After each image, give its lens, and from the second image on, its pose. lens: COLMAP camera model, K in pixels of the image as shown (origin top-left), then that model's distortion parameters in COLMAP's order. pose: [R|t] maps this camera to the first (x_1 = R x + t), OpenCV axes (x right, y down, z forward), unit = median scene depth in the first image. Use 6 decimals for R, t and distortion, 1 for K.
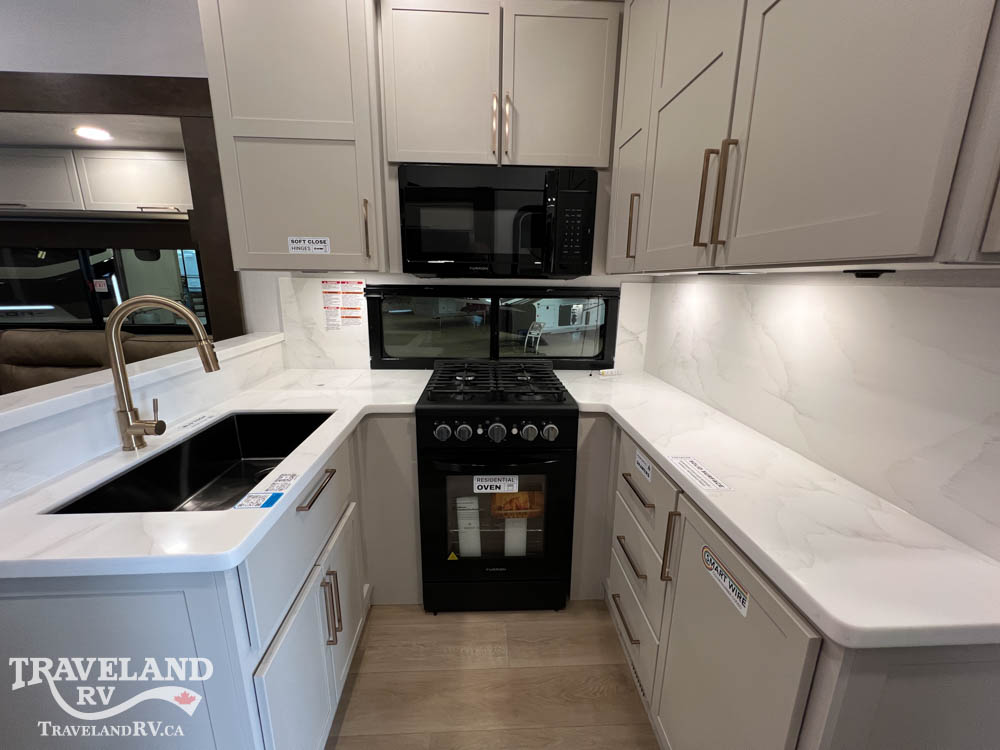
lens RADIAL K [[400.6, 0, 497.3], [0, 400.6, 372.0], [0, 0, 1]] dist [-0.002015, 0.000283]
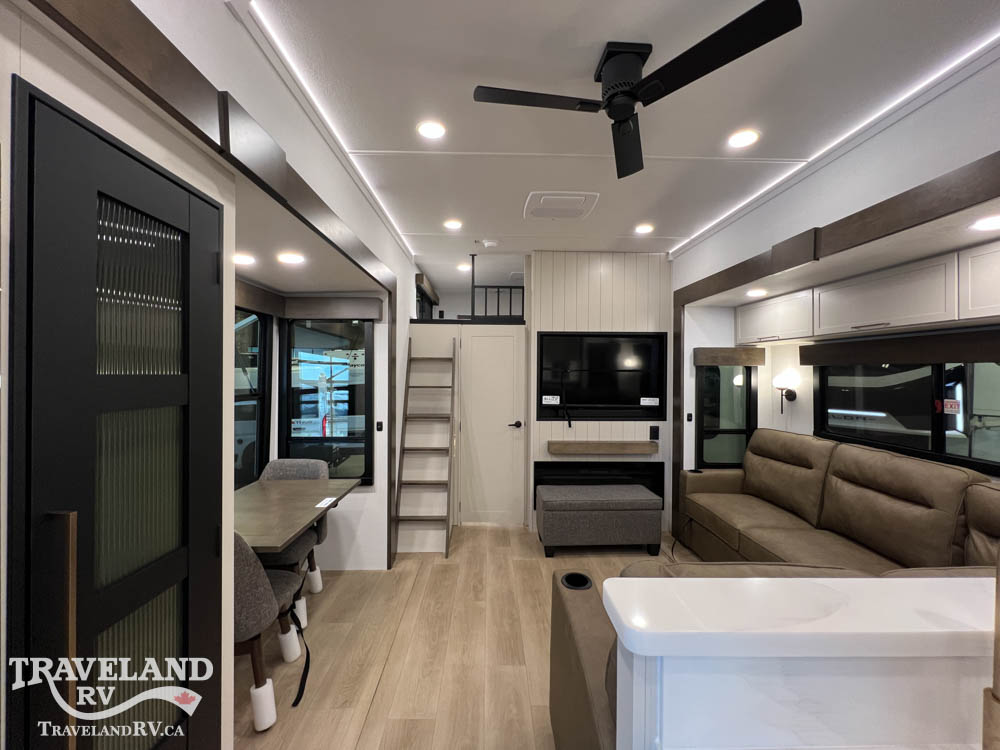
lens RADIAL K [[400.6, 0, 497.3], [0, 400.6, 372.0], [0, 0, 1]] dist [-0.002015, 0.000283]
pose [[-0.029070, -0.012321, -0.999501, -0.207372], [-0.241247, 0.970451, -0.004946, -0.077885], [0.970028, 0.240983, -0.031183, 0.153210]]
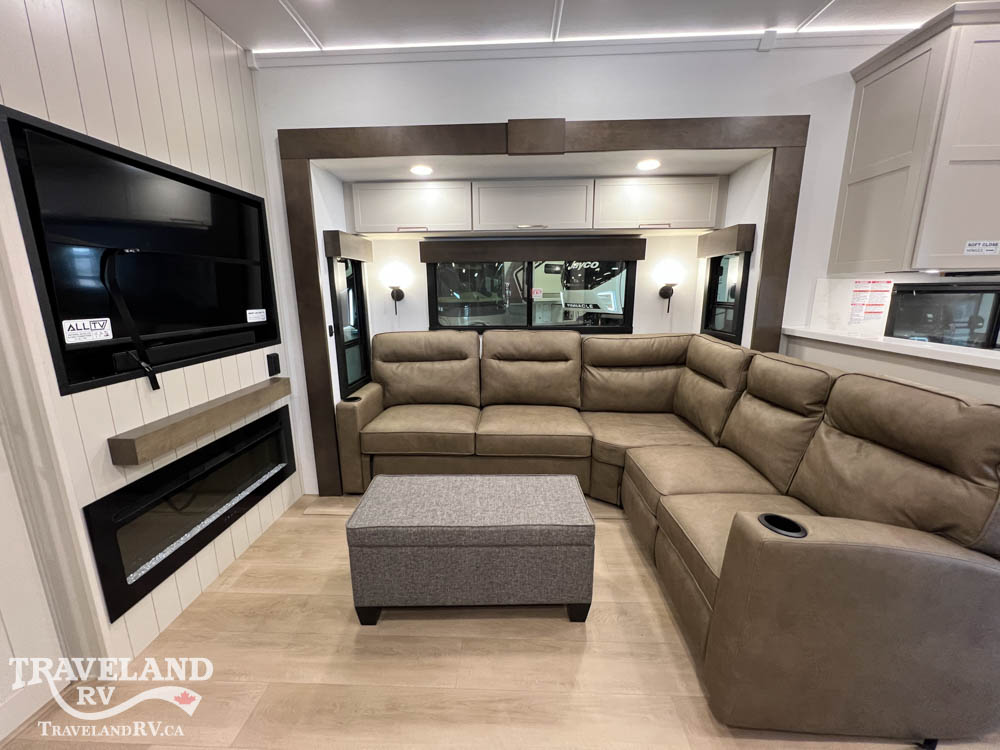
lens RADIAL K [[400.6, 0, 497.3], [0, 400.6, 372.0], [0, 0, 1]] dist [-0.002015, 0.000283]
pose [[0.995801, -0.002846, -0.091495, -1.335344], [-0.000154, 0.999463, -0.032760, 0.071623], [0.091539, 0.032637, 0.995267, -0.234837]]
